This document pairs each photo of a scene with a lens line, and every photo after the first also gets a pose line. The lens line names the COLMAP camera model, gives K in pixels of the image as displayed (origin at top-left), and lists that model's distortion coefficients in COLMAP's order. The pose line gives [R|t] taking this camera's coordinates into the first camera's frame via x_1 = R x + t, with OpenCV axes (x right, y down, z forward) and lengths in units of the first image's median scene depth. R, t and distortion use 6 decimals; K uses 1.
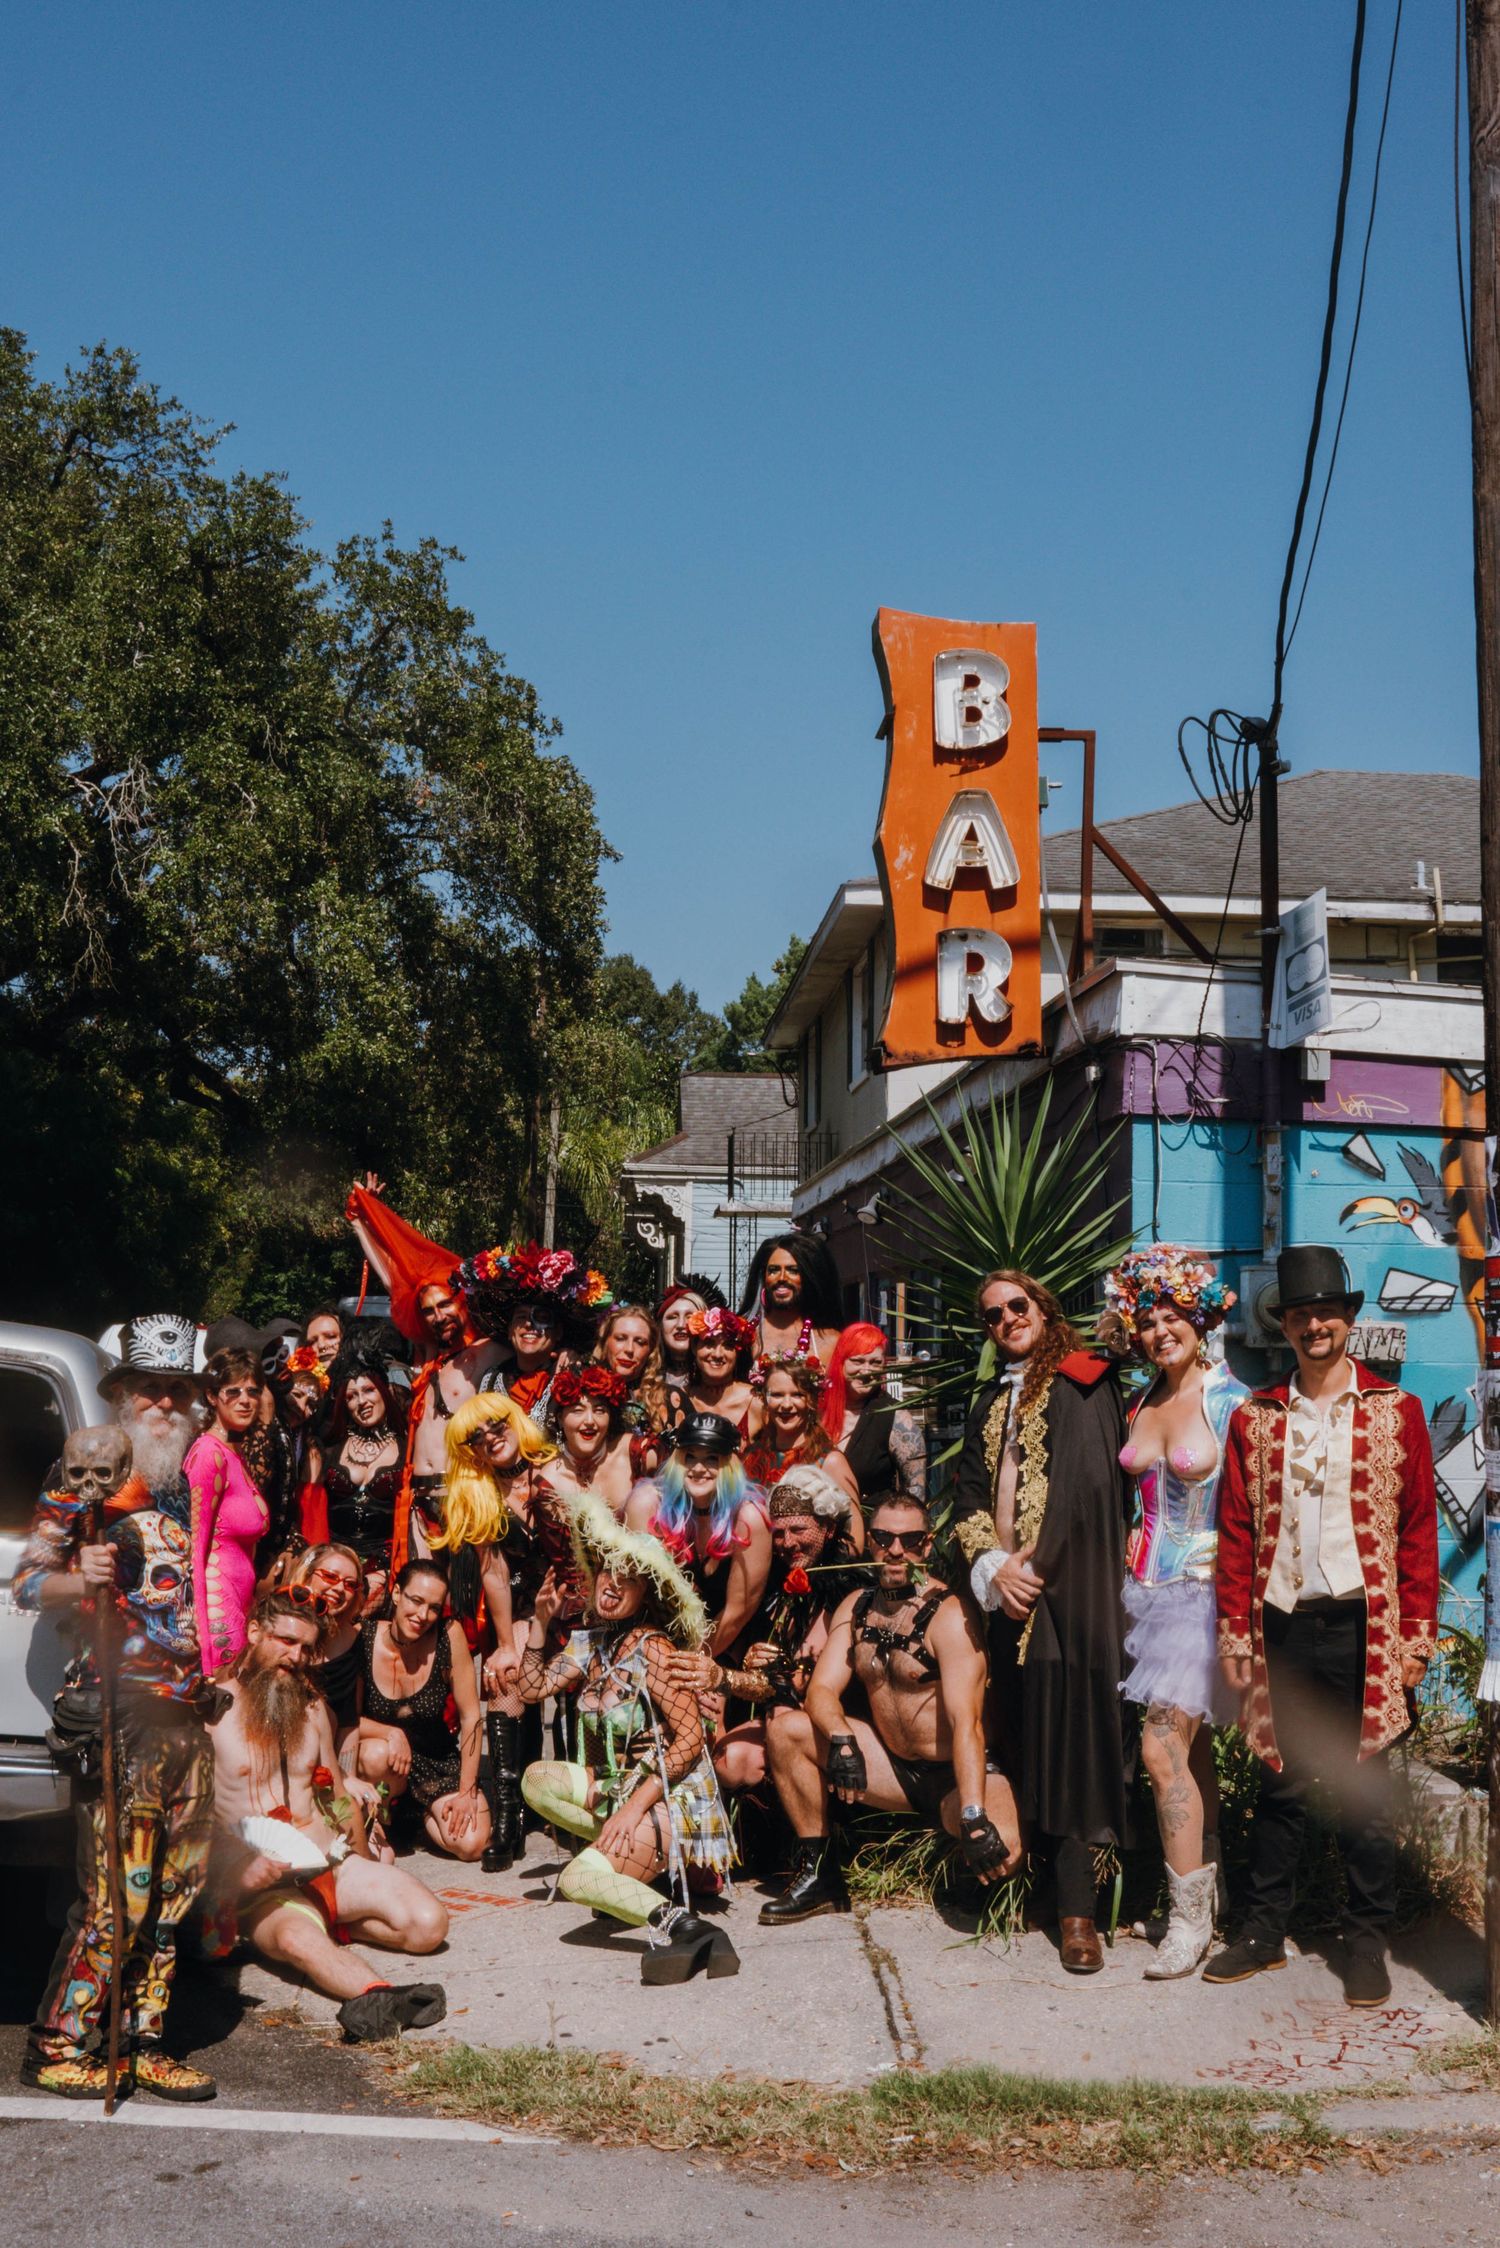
lens RADIAL K [[2752.8, 0, 750.0], [0, 2752.8, 1047.0], [0, 0, 1]] dist [-0.020330, -1.136860]
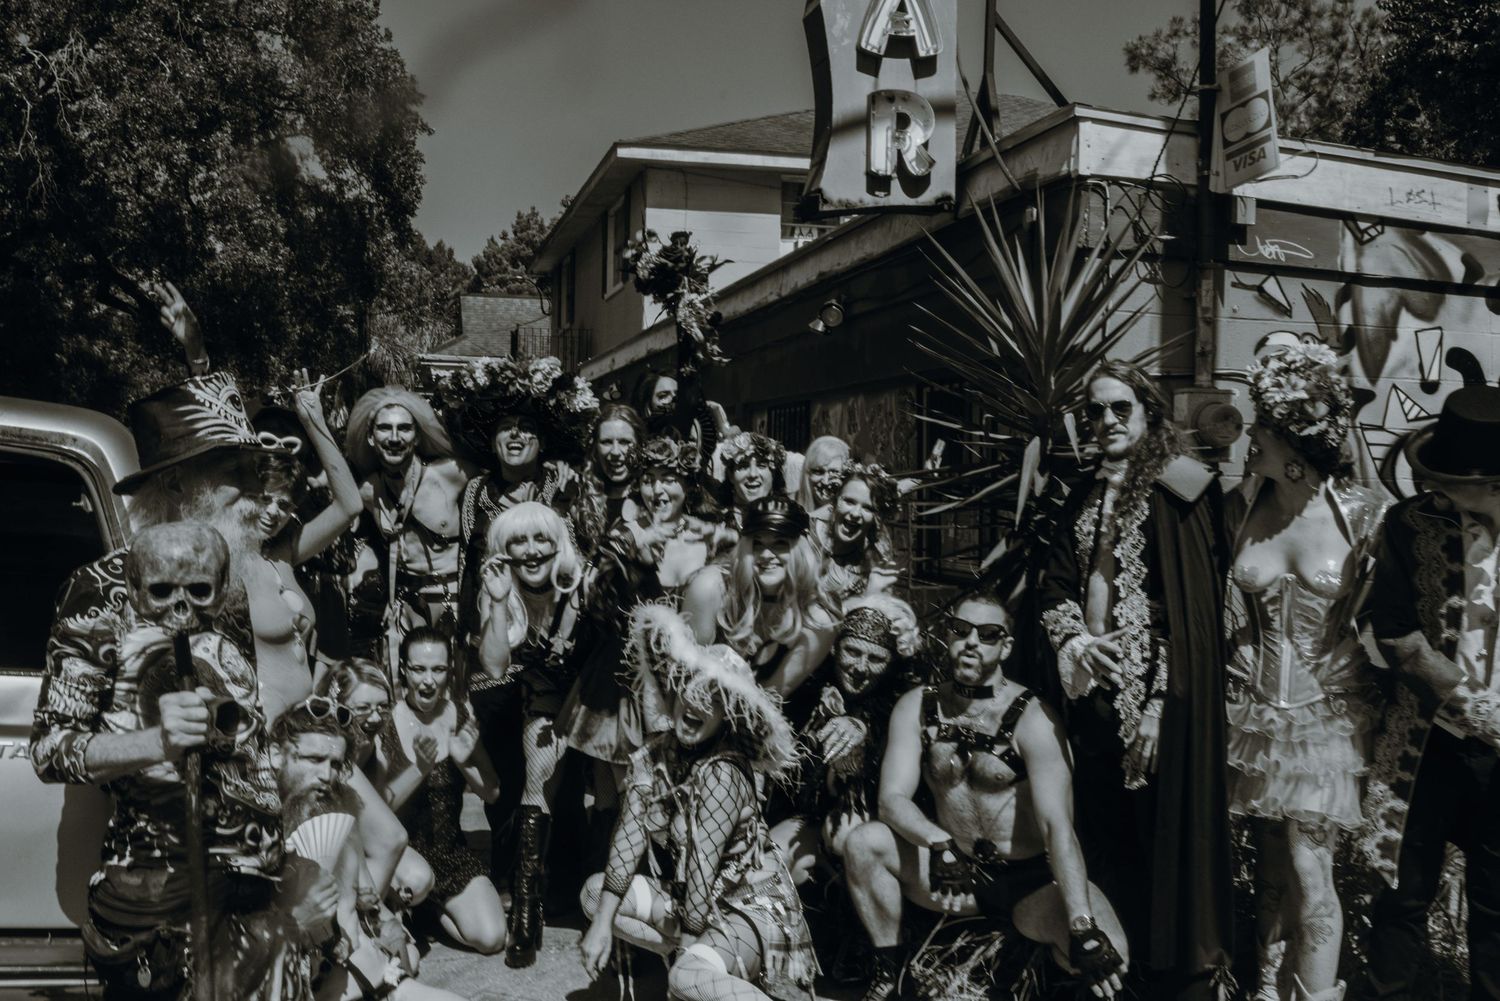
lens RADIAL K [[1620.6, 0, 749.0], [0, 1620.6, 528.1], [0, 0, 1]] dist [-0.139829, 0.117735]
pose [[0.981088, 0.001892, 0.193554, -0.116993], [-0.027122, 0.991431, 0.127782, 0.057087], [-0.191653, -0.130615, 0.972733, 0.386462]]
